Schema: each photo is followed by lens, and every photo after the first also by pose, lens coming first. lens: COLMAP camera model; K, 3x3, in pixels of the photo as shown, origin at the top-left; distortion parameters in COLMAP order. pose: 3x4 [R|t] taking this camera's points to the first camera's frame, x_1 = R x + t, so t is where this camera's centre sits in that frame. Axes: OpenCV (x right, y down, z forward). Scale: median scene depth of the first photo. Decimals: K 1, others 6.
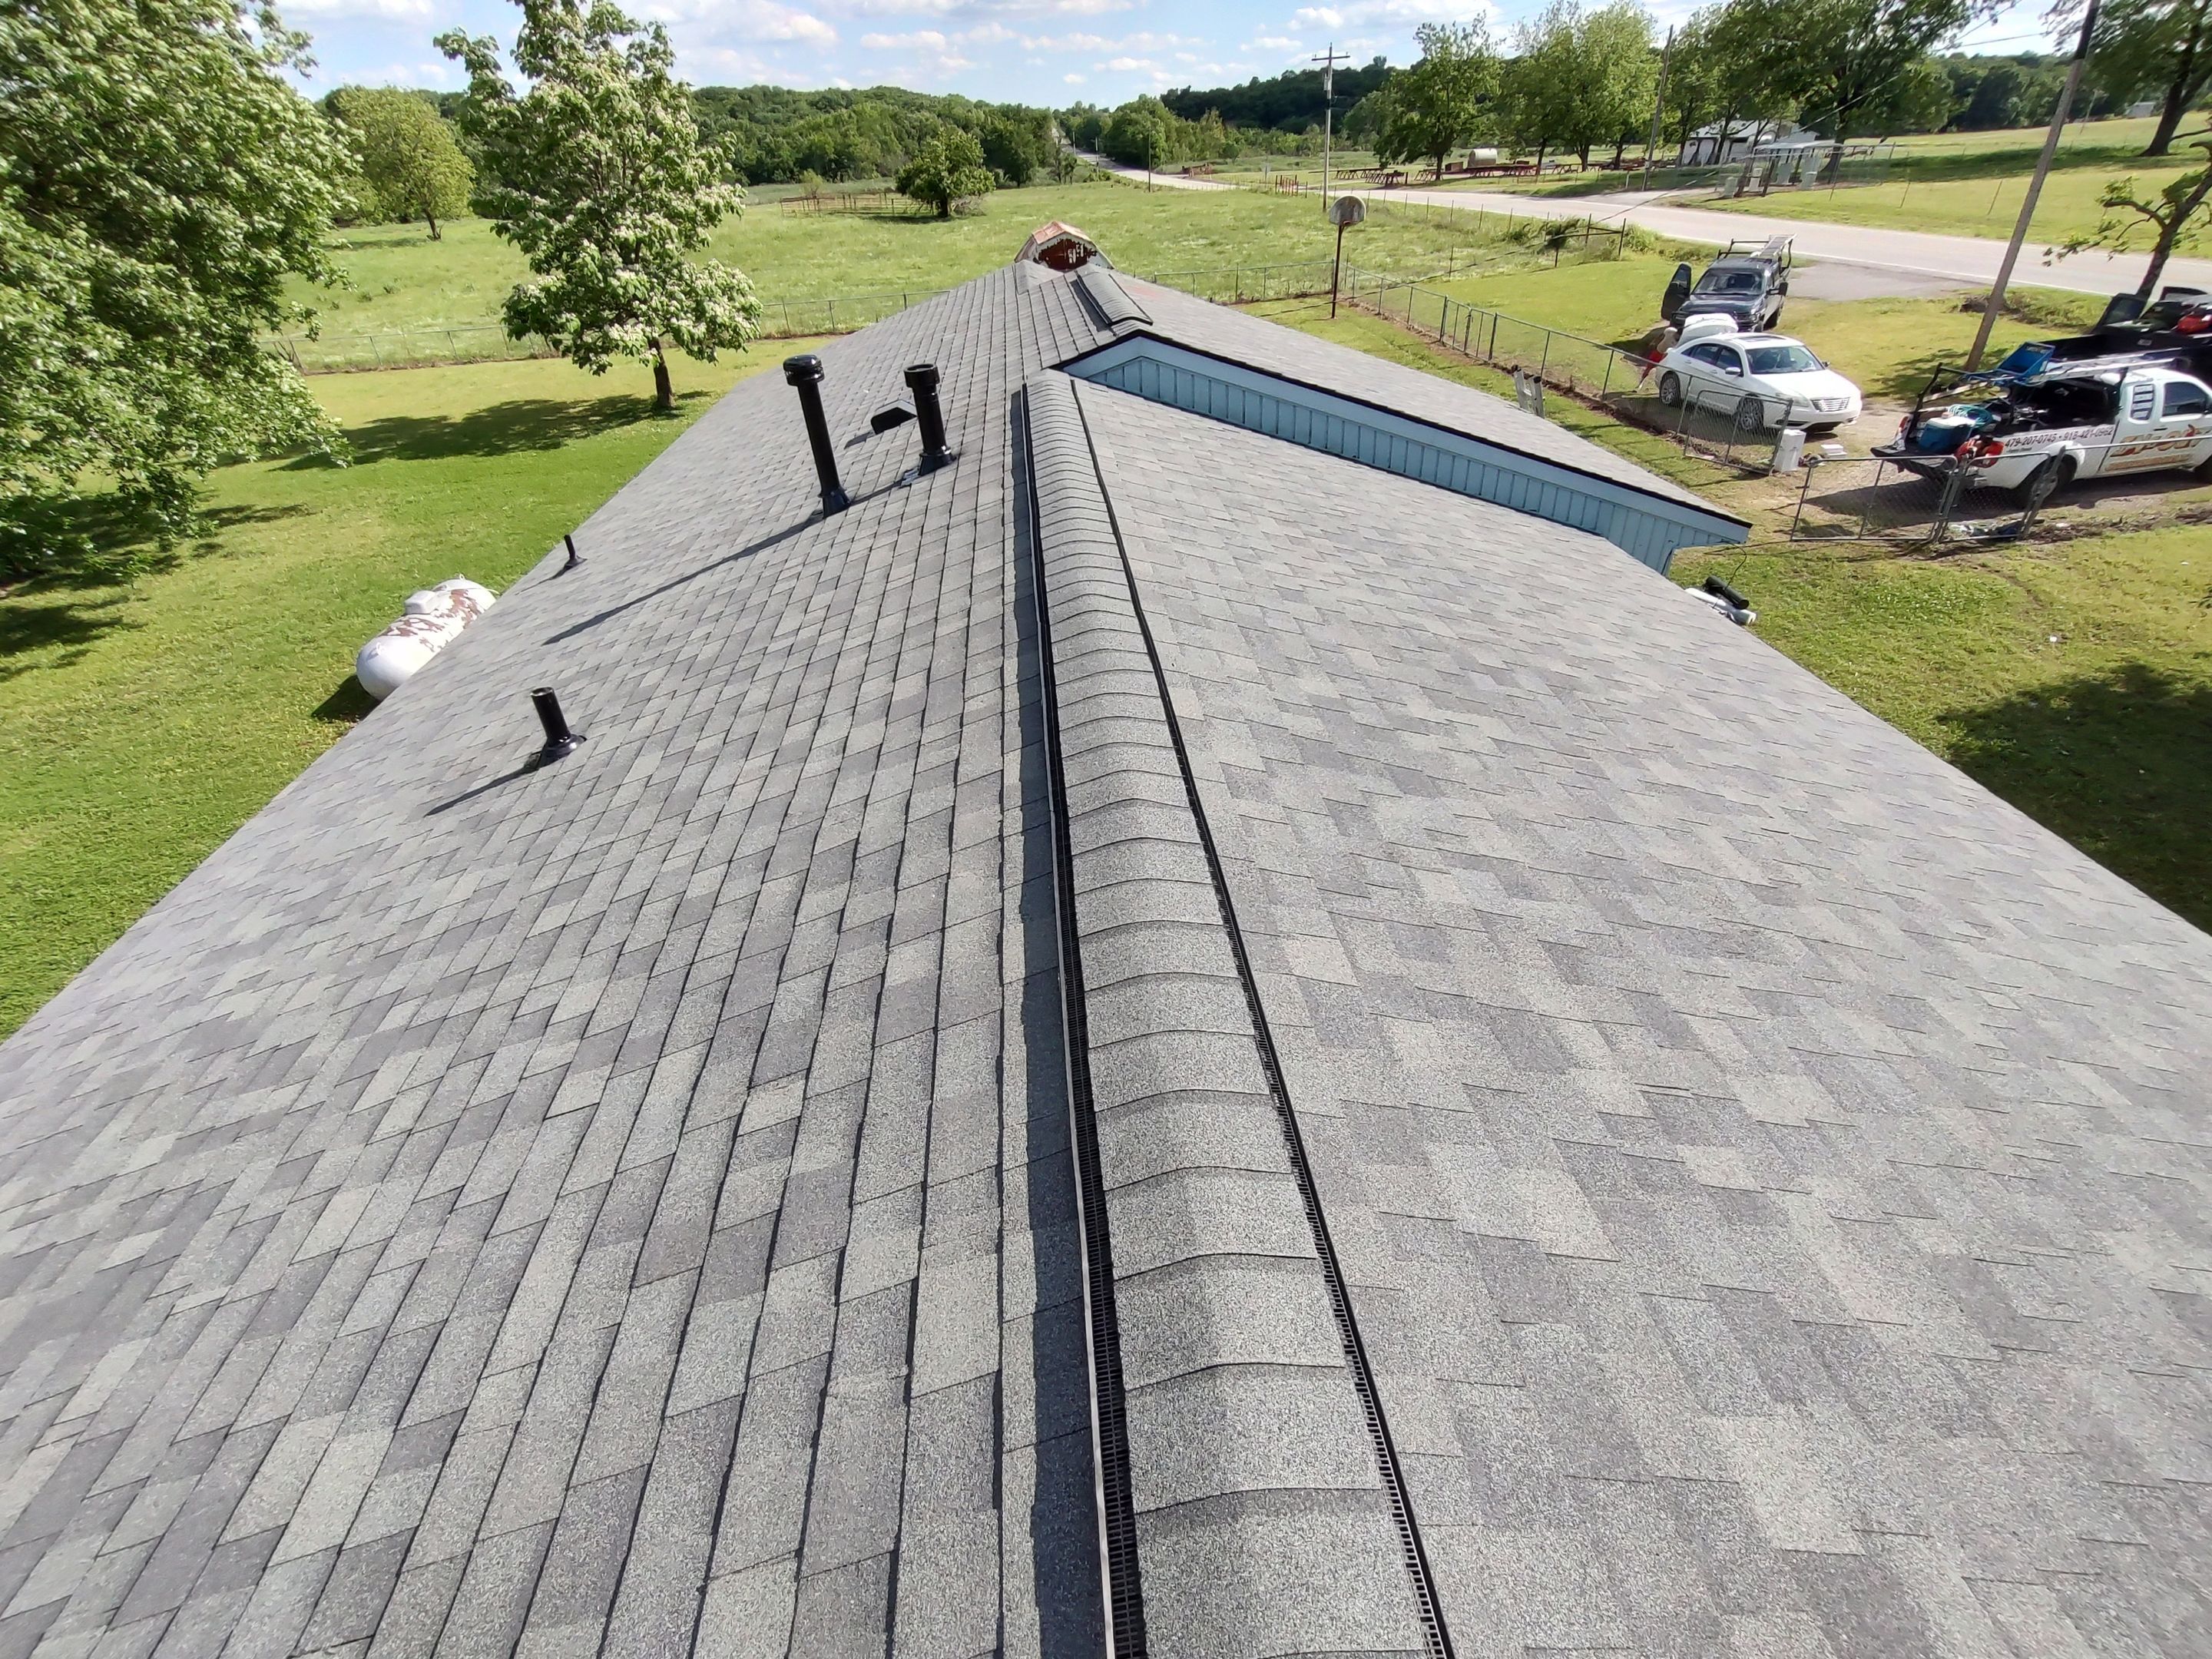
lens RADIAL K [[1005.2, 0, 1114.7], [0, 1005.2, 833.6], [0, 0, 1]] dist [-0.000540, -0.000050]
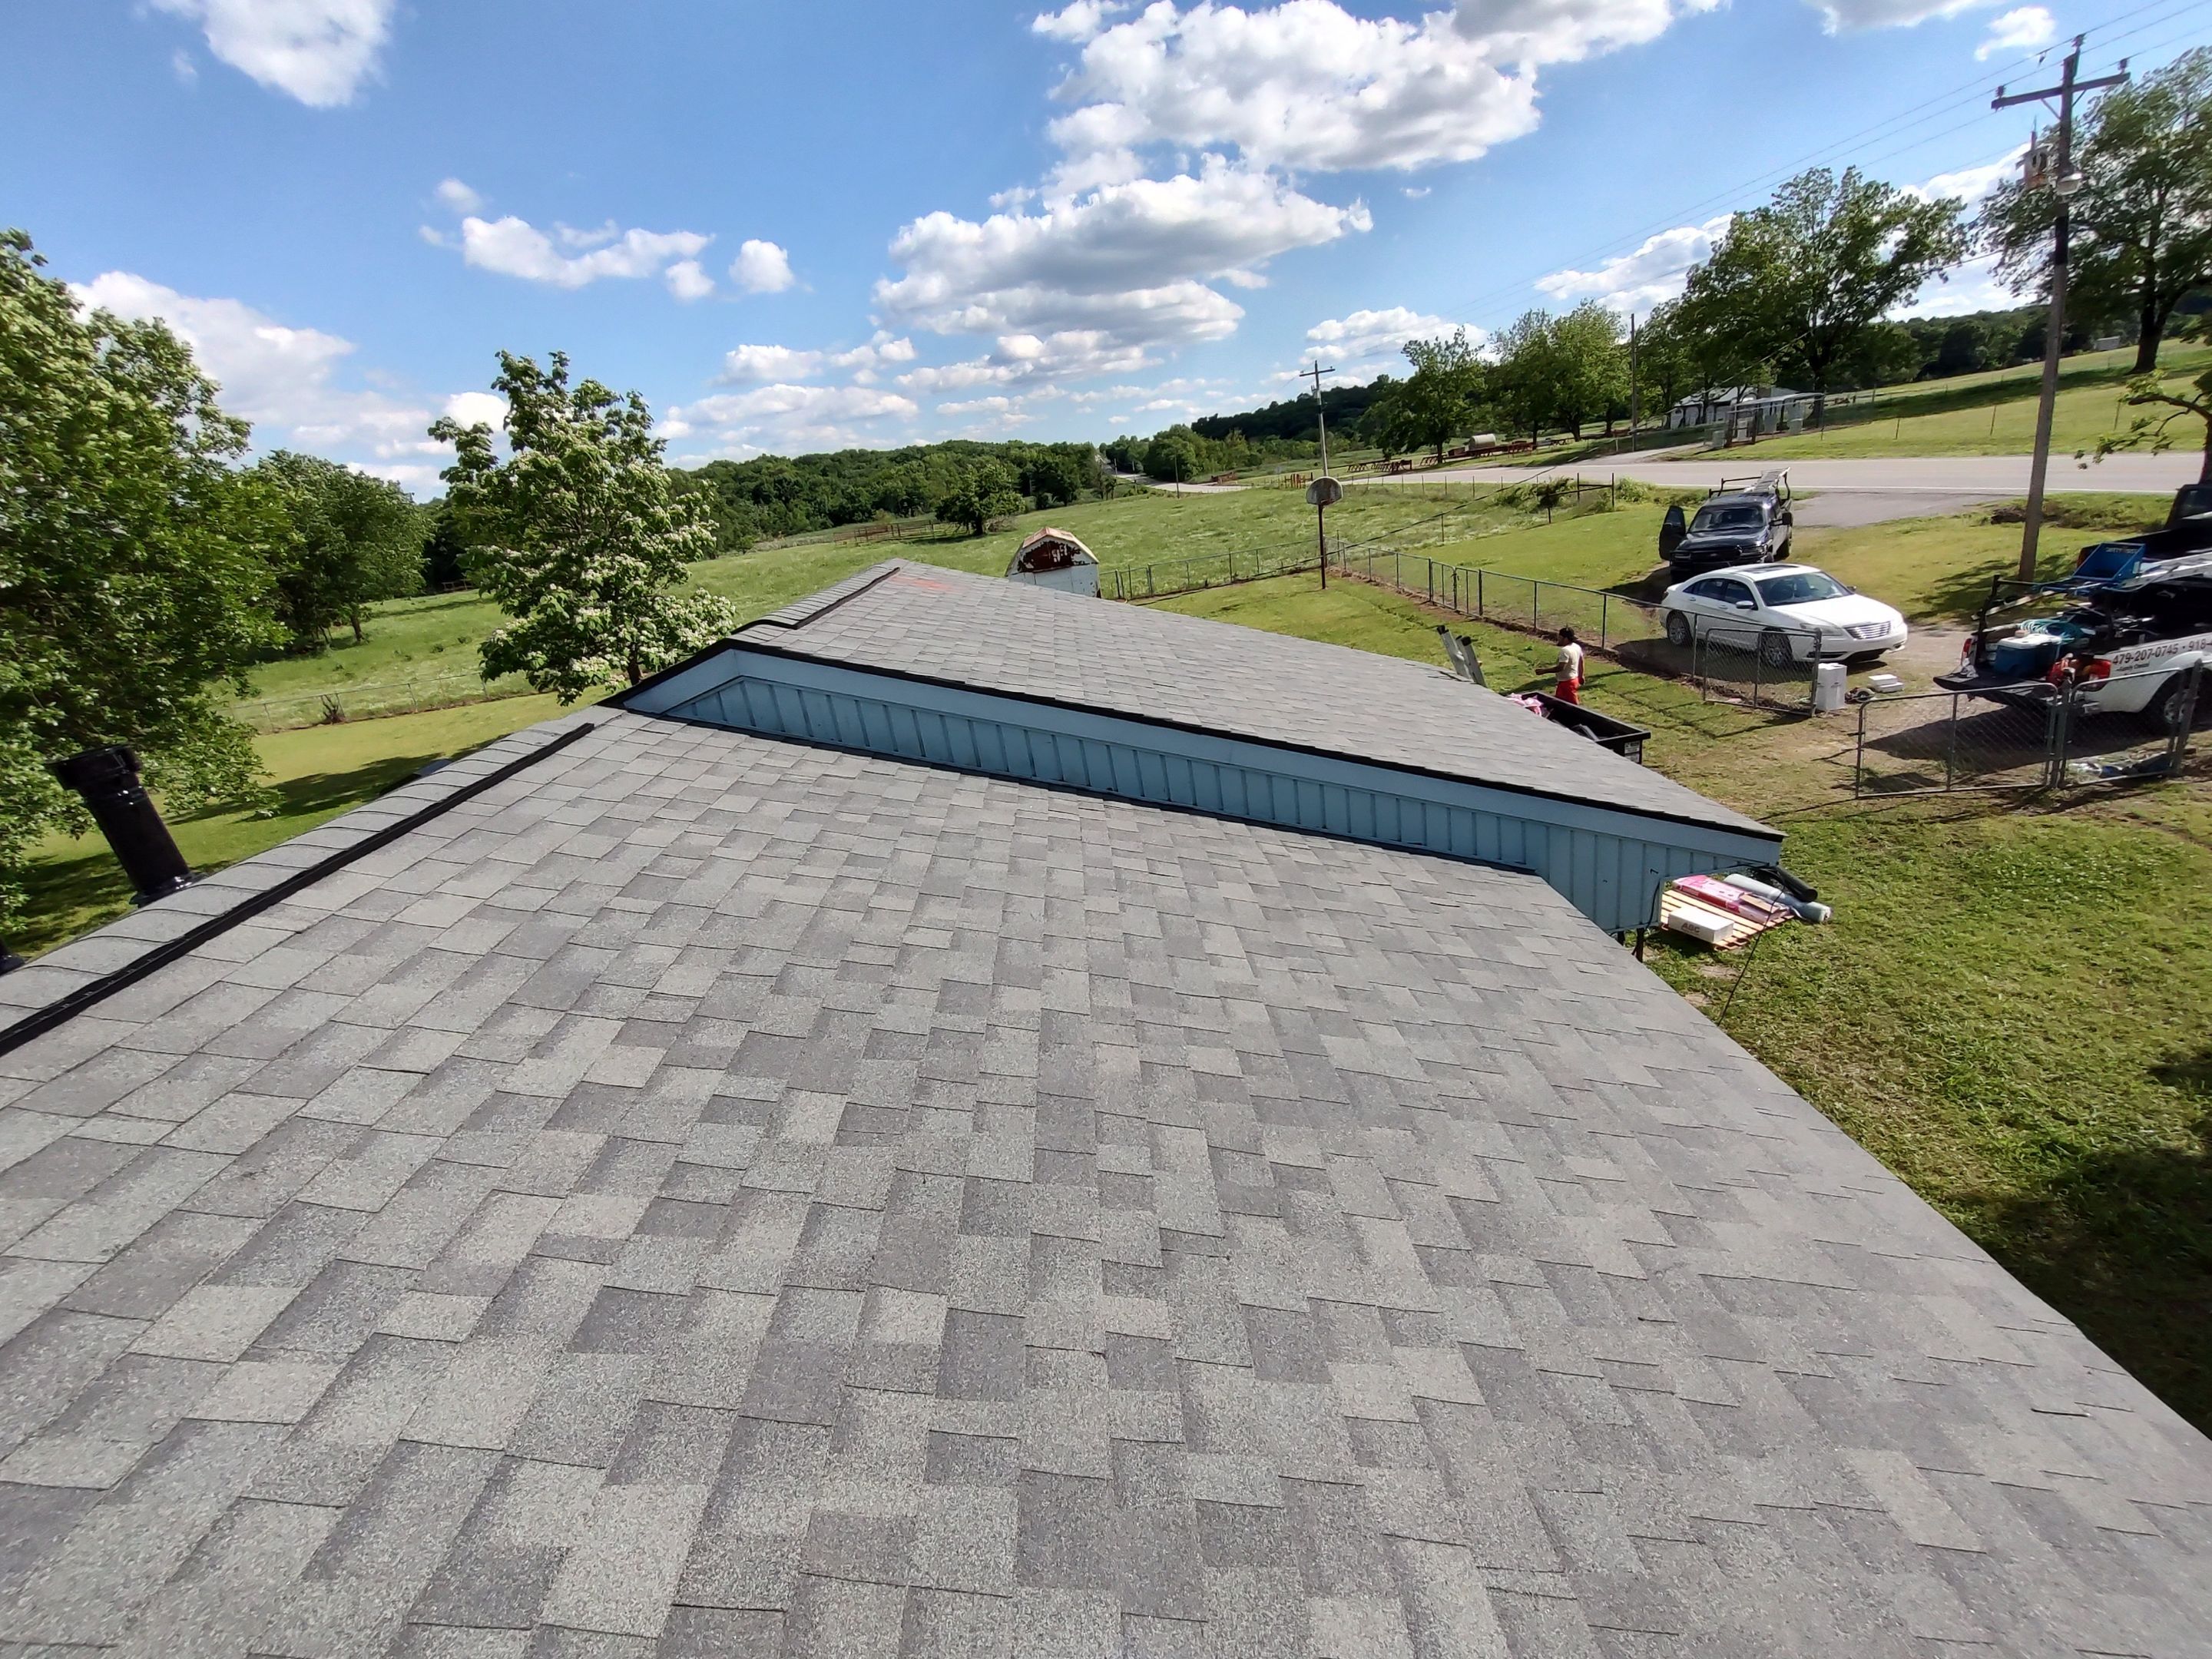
lens RADIAL K [[995.1, 0, 1121.7], [0, 995.1, 853.4], [0, 0, 1]] dist [-0.001042, 0.000498]
pose [[0.995451, -0.069890, -0.064743, 0.049153], [0.053180, 0.971487, -0.231051, -0.033280], [0.079046, 0.226557, 0.970785, 0.069605]]
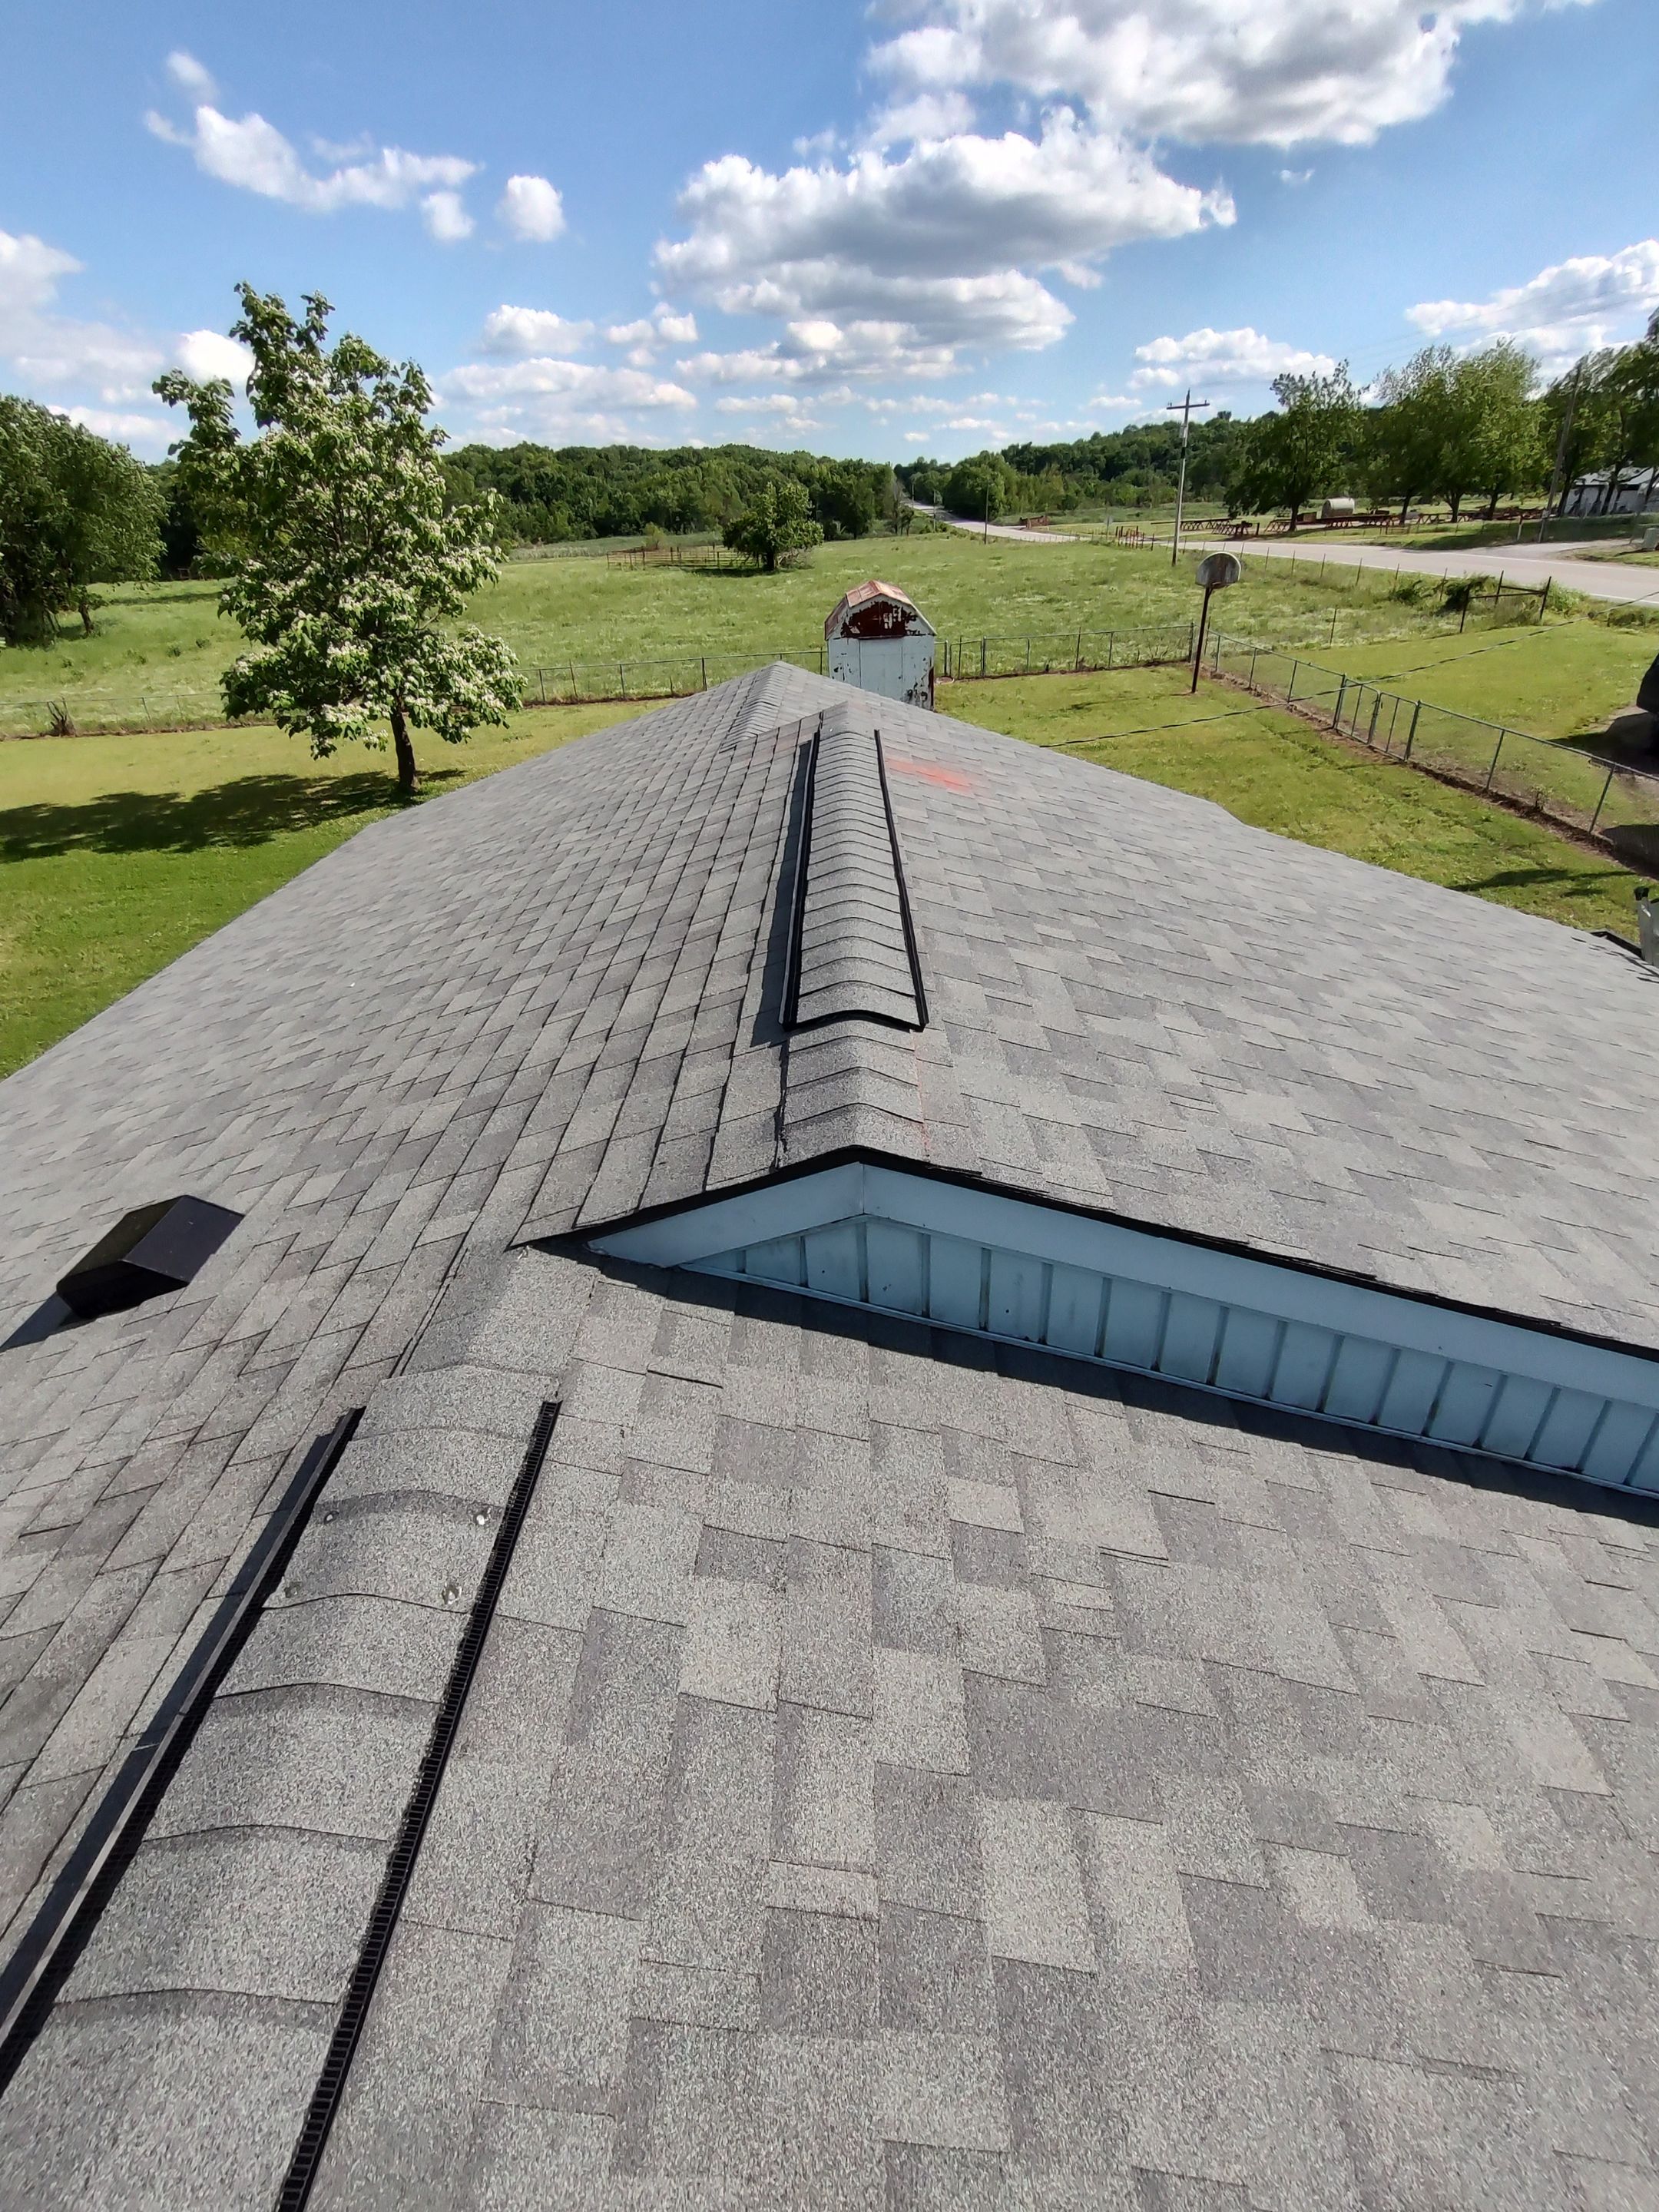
lens RADIAL K [[1005.2, 0, 829.5], [0, 1005.2, 1106.0], [0, 0, 1]] dist [-0.000540, -0.000050]
pose [[0.994393, 0.049916, -0.093230, 0.006848], [-0.055112, 0.997018, -0.054017, -0.079803], [0.090256, 0.058852, 0.994178, 0.117354]]
